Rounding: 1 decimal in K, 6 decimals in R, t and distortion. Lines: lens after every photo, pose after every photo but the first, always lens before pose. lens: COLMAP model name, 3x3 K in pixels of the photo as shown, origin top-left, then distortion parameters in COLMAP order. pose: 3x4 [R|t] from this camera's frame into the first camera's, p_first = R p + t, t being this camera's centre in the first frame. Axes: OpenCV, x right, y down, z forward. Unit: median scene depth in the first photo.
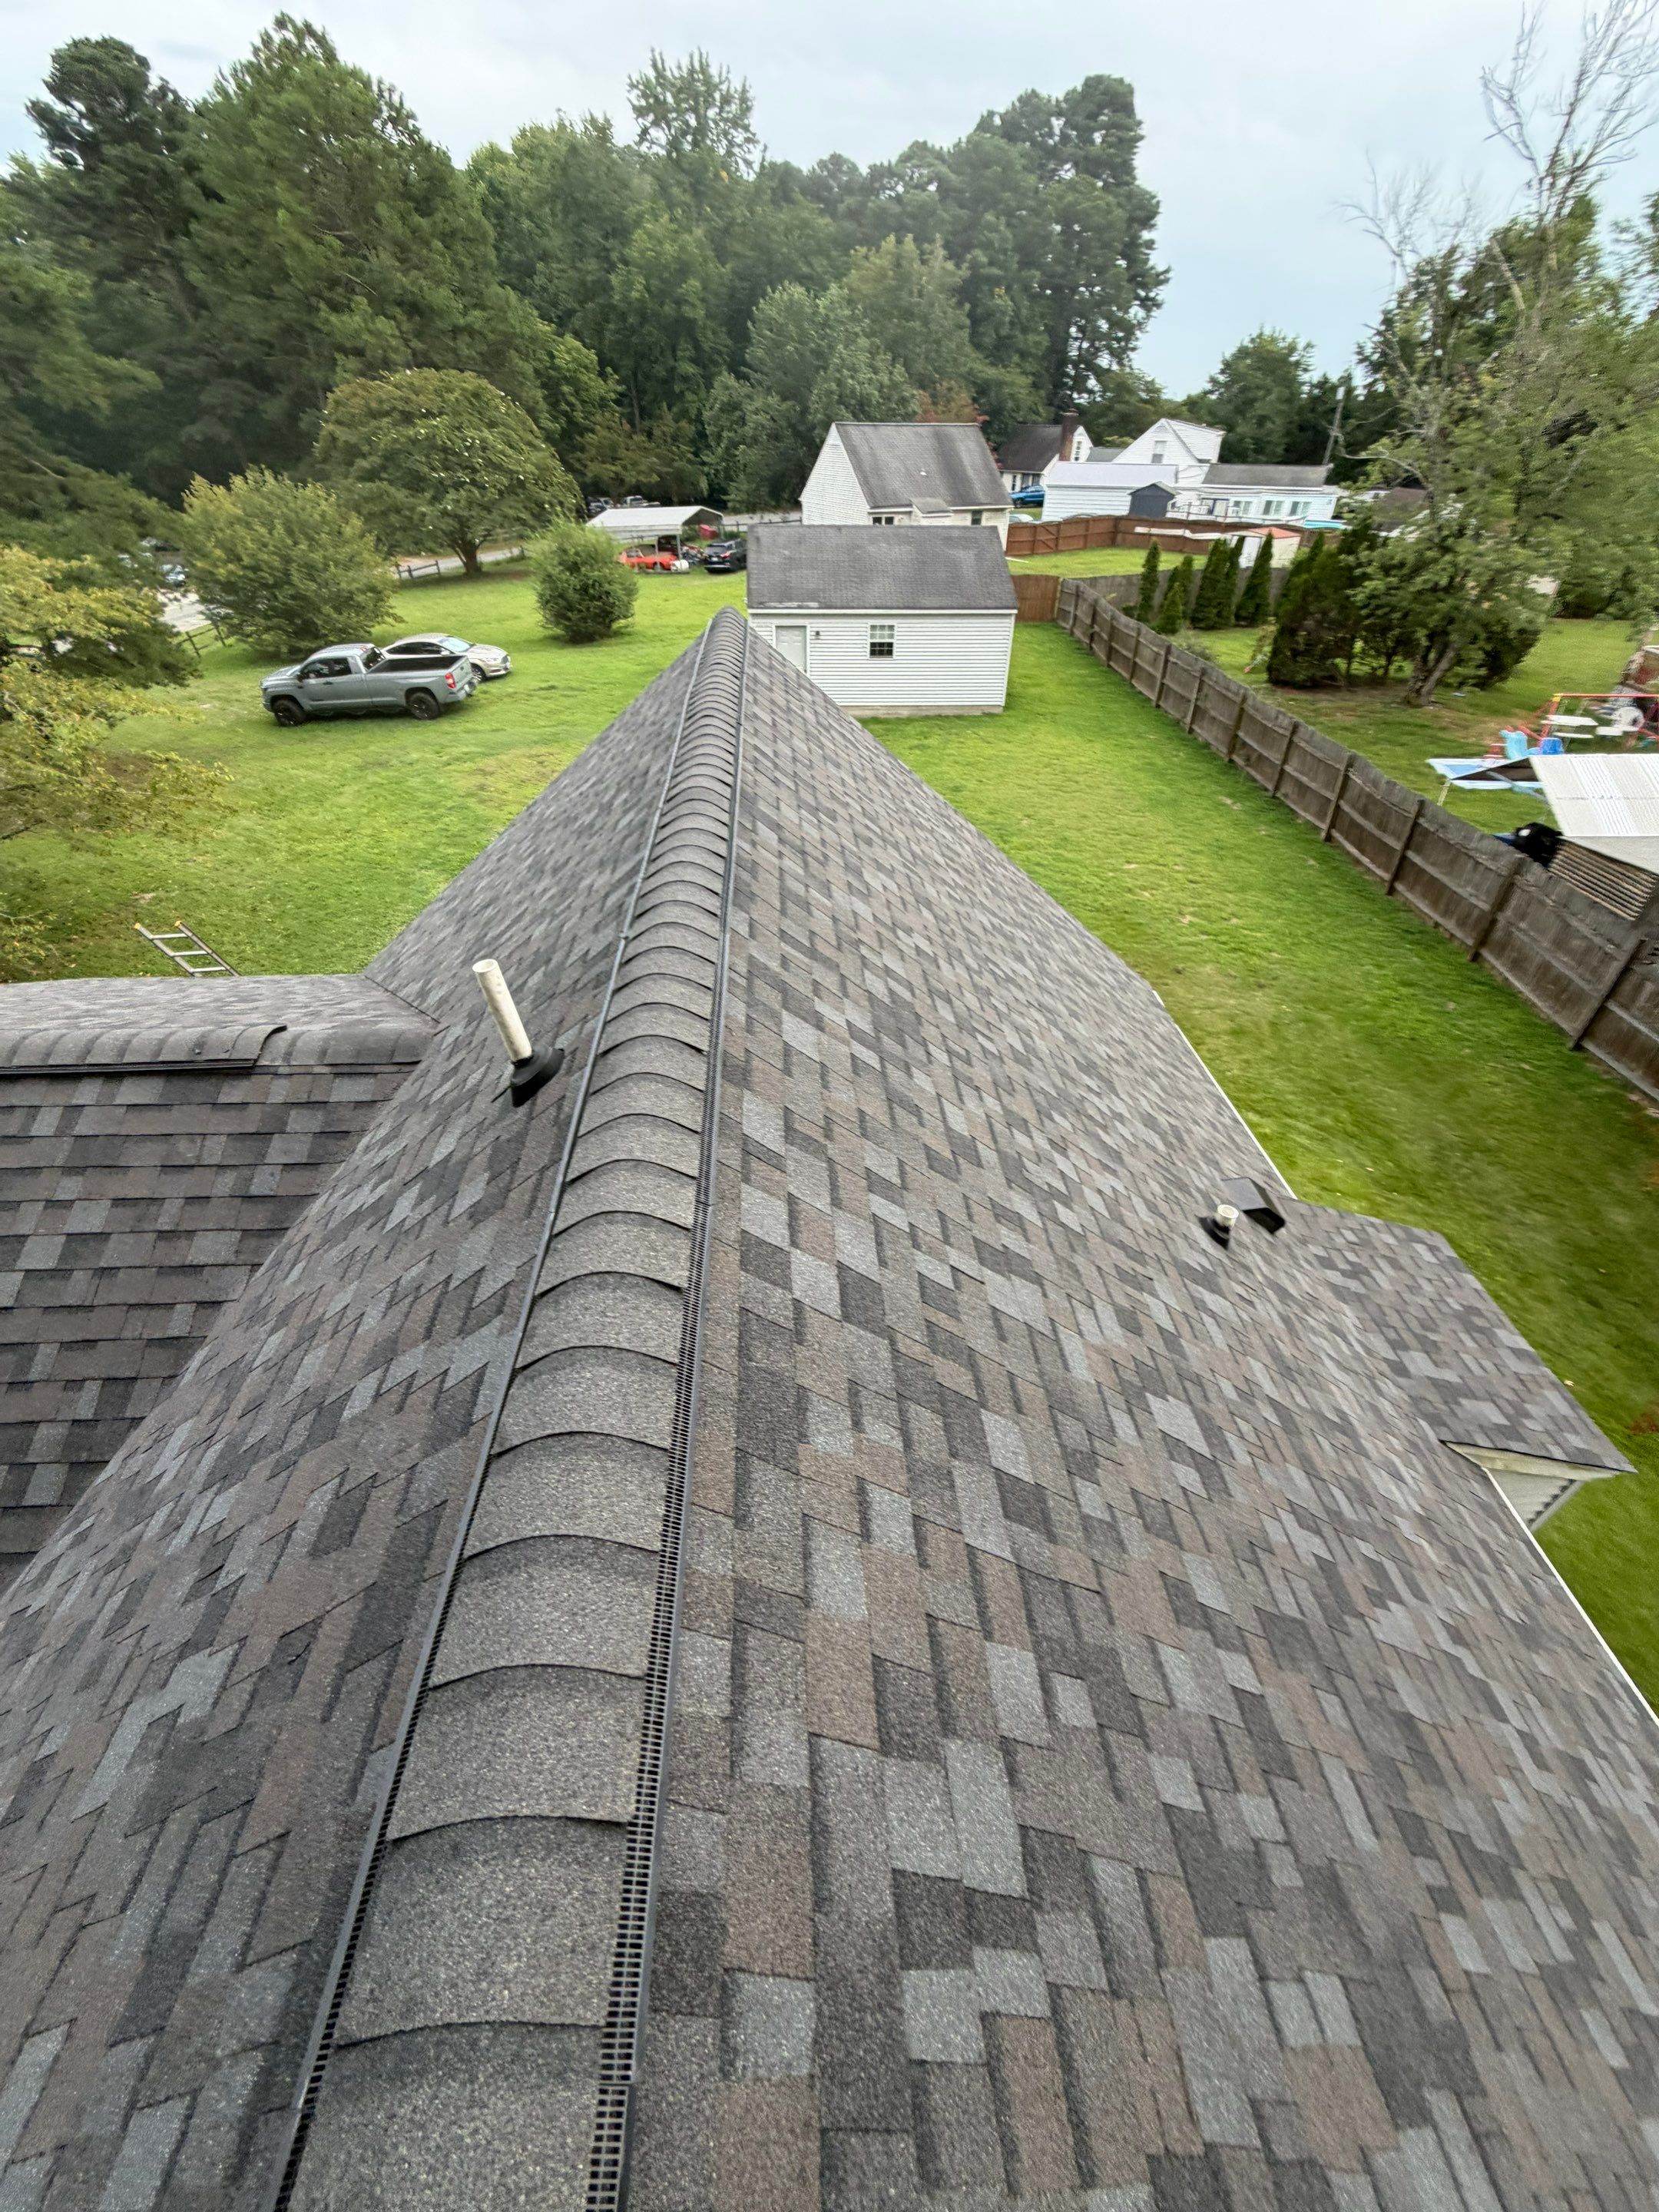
lens RADIAL K [[877.9, 0, 822.3], [0, 877.9, 1111.6], [0, 0, 1]] dist [0.007536, -0.001089]
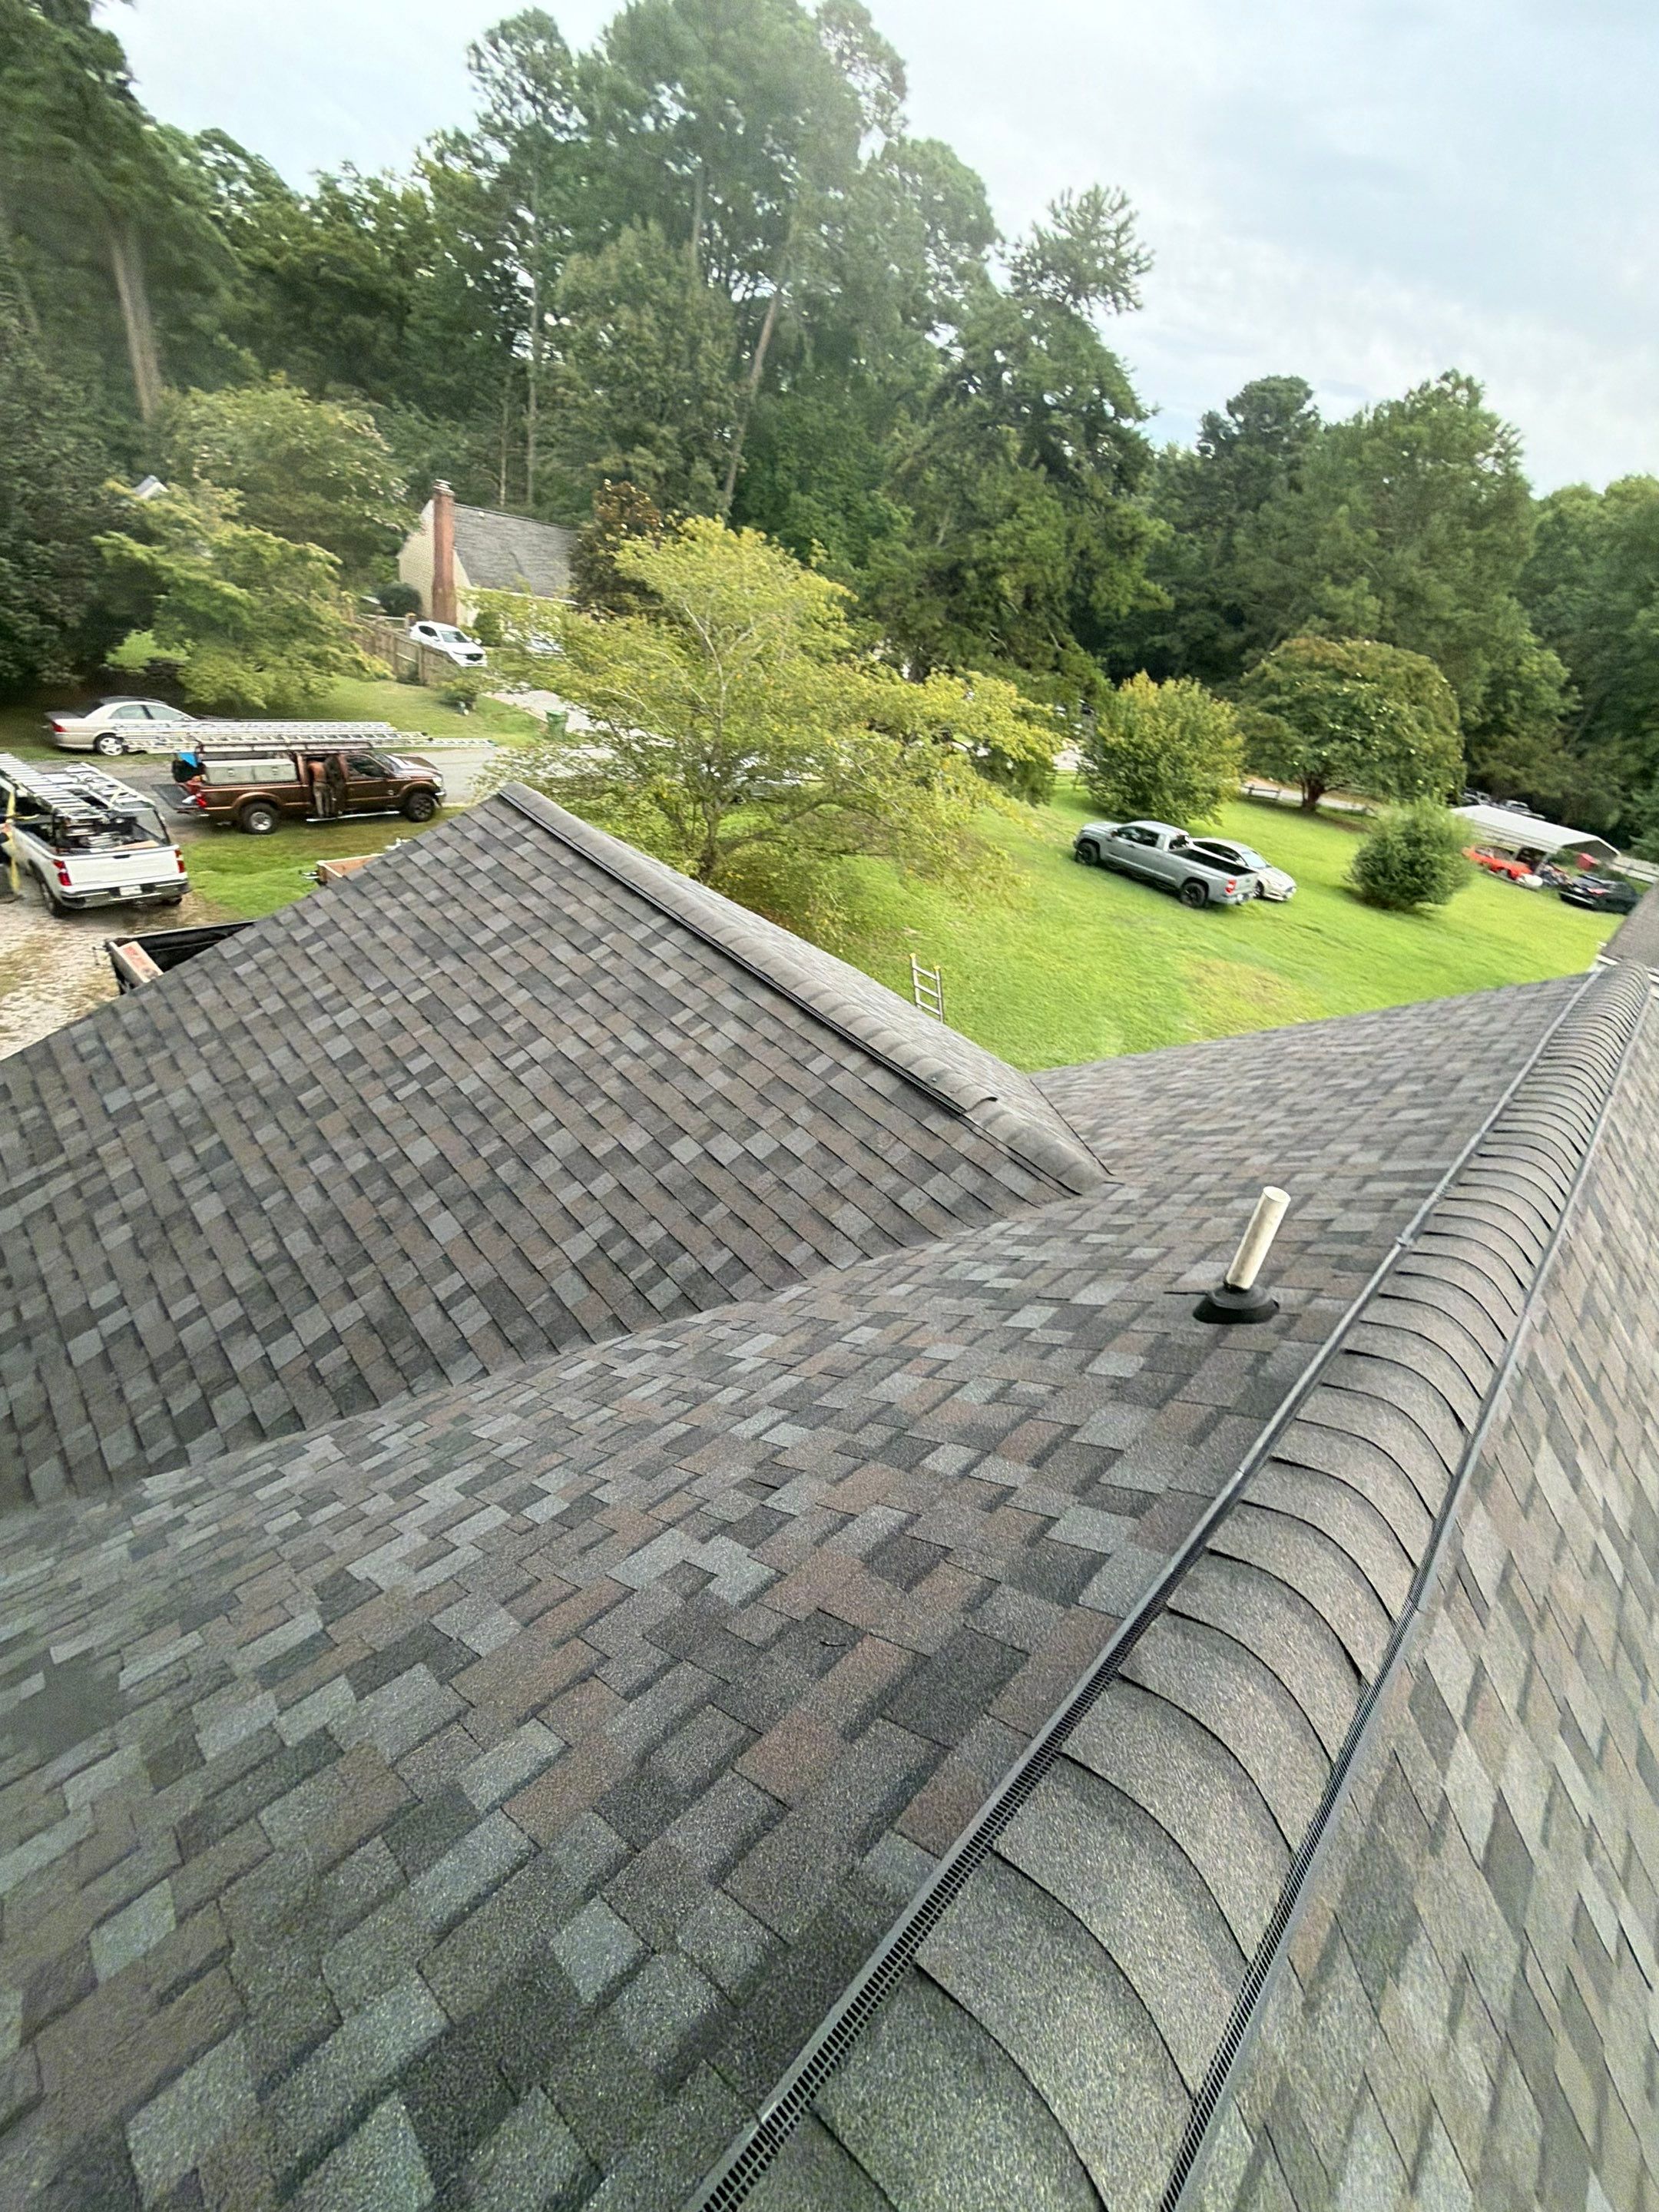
lens RADIAL K [[875.8, 0, 812.1], [0, 875.8, 1097.6], [0, 0, 1]] dist [0.013839, -0.002693]
pose [[0.645669, 0.526481, -0.553108, -0.109003], [-0.625182, 0.780371, 0.012999, 0.028938], [0.438473, 0.337400, 0.833008, -0.038783]]
